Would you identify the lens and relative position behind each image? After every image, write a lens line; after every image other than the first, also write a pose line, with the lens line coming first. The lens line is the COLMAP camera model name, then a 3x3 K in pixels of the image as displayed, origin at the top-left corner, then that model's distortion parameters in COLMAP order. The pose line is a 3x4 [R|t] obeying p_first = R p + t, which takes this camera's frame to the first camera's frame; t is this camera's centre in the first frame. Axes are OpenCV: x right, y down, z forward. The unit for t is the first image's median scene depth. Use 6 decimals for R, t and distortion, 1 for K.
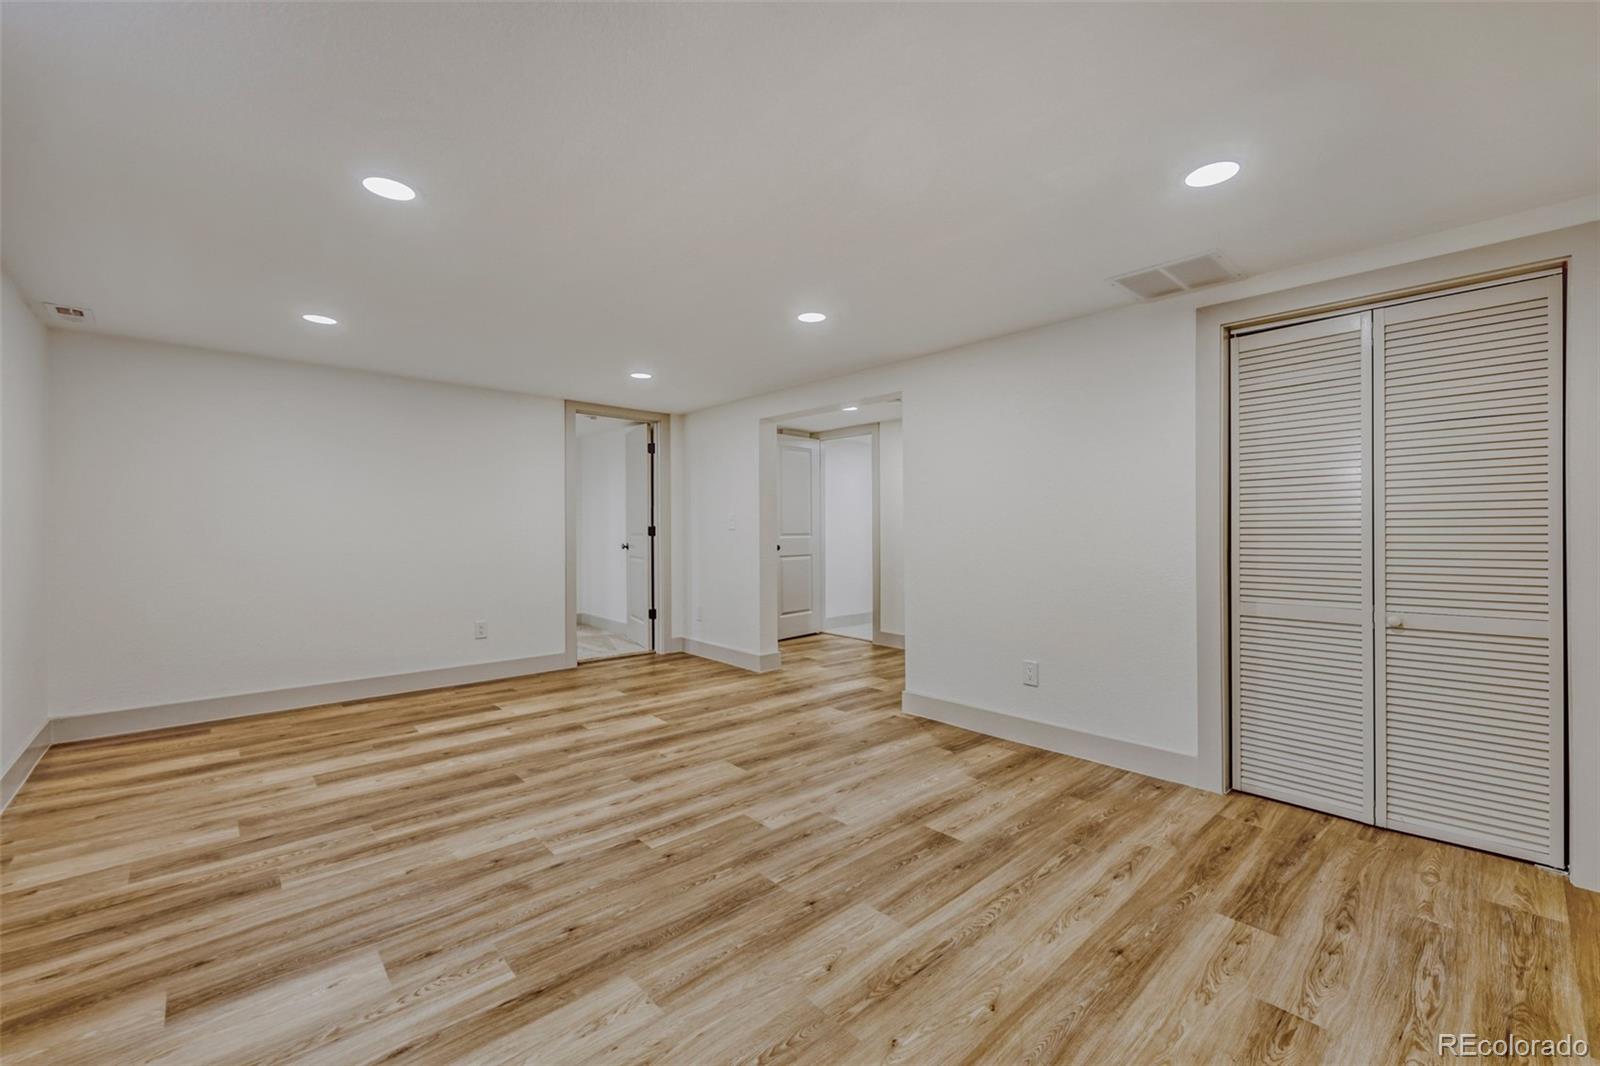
lens RADIAL K [[647.4, 0, 793.3], [0, 647.4, 523.5], [0, 0, 1]] dist [0.002514, 0.000144]
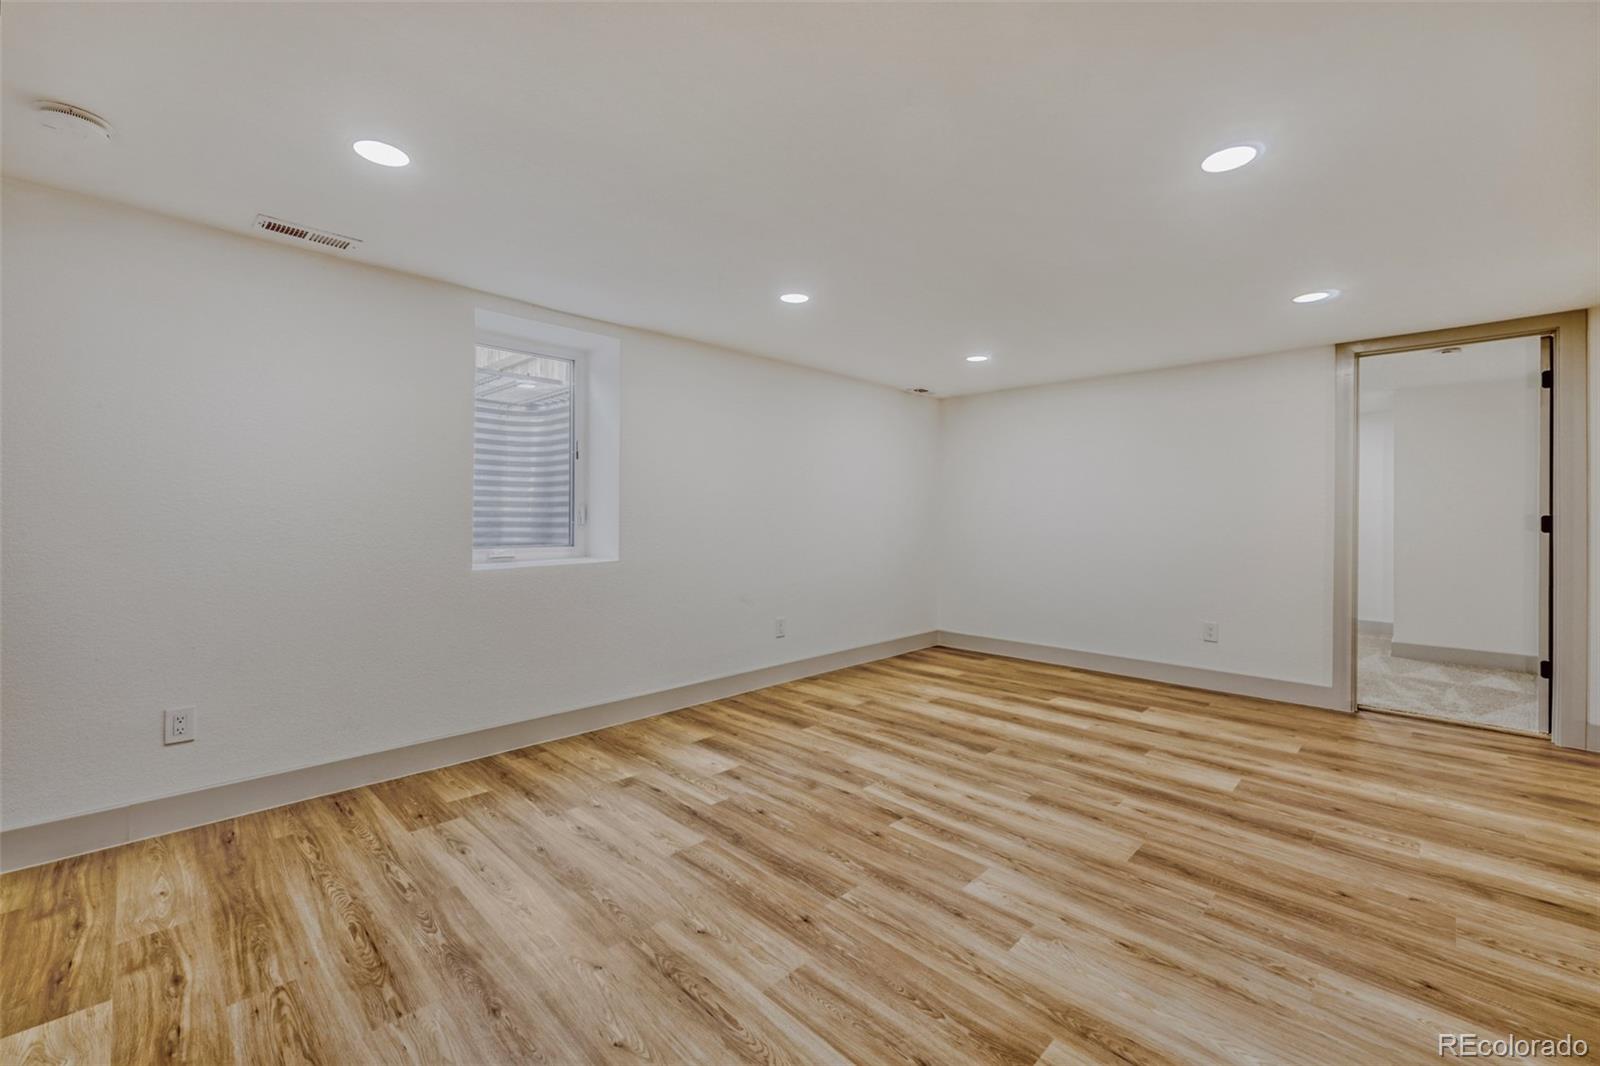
lens RADIAL K [[647.4, 0, 793.3], [0, 647.4, 523.5], [0, 0, 1]] dist [0.002514, 0.000144]
pose [[0.060368, 0.008198, -0.998143, 0.716508], [0.003156, 0.999960, 0.008404, 0.007219], [0.998171, -0.003657, 0.060339, 0.700042]]
